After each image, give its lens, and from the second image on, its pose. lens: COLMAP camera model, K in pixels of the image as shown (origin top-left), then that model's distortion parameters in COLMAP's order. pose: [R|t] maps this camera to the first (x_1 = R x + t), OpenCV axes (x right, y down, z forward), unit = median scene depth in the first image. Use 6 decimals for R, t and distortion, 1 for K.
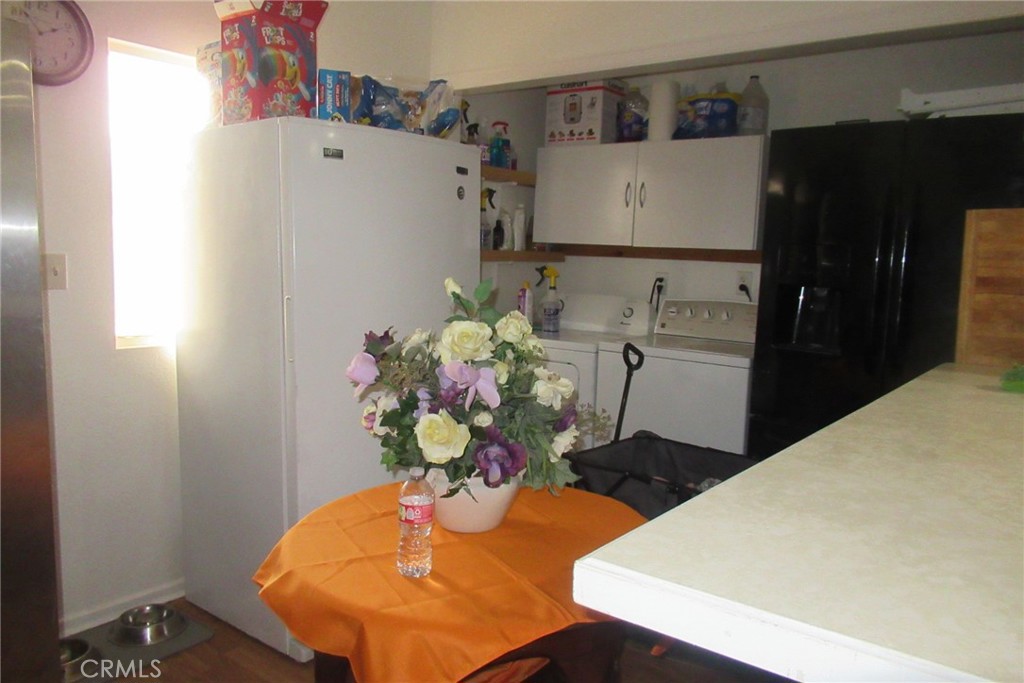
lens RADIAL K [[765.2, 0, 512.0], [0, 765.2, 341.5], [0, 0, 1]] dist [-0.005038, -0.003868]
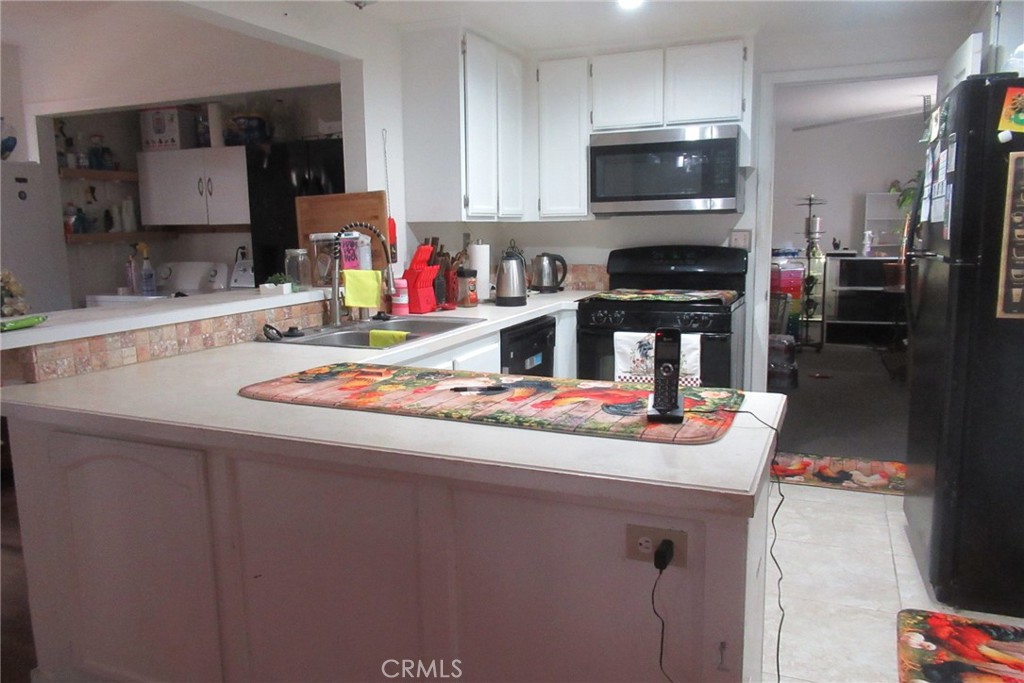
lens RADIAL K [[765.2, 0, 512.0], [0, 765.2, 341.5], [0, 0, 1]] dist [-0.005038, -0.003868]
pose [[0.964397, -0.090356, 0.248543, 0.317128], [0.081982, 0.995668, 0.043864, 0.067343], [-0.251429, -0.021926, 0.967627, -0.456810]]
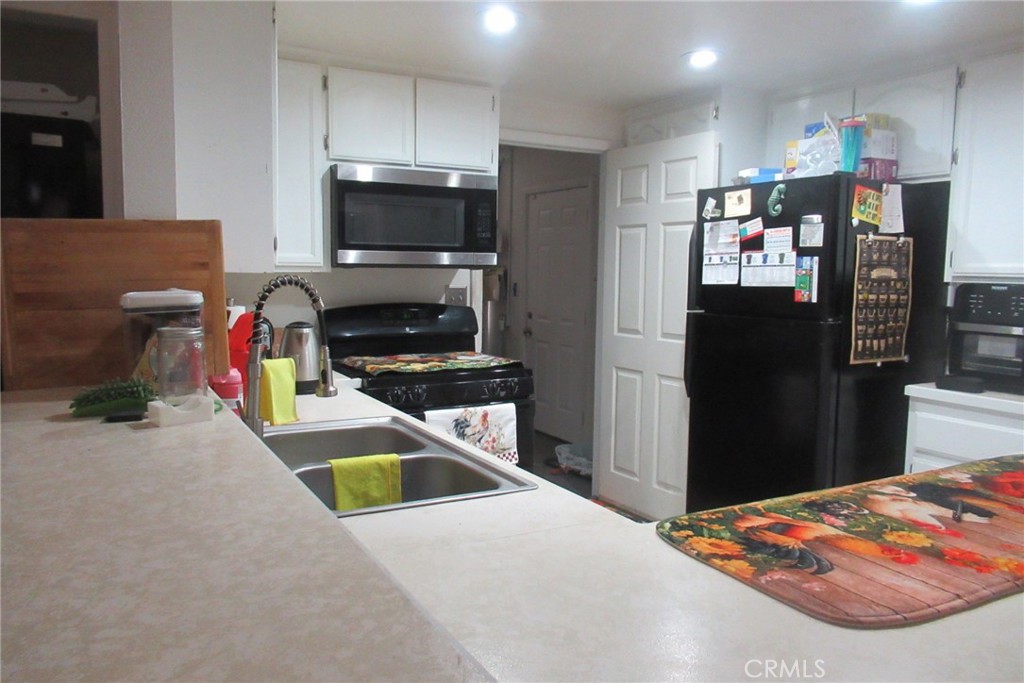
lens RADIAL K [[765.2, 0, 512.0], [0, 765.2, 341.5], [0, 0, 1]] dist [-0.005038, -0.003868]
pose [[0.389140, -0.117342, 0.913674, 0.004316], [0.110767, 0.990618, 0.080048, -0.017219], [-0.914495, 0.070055, 0.398487, 0.053556]]
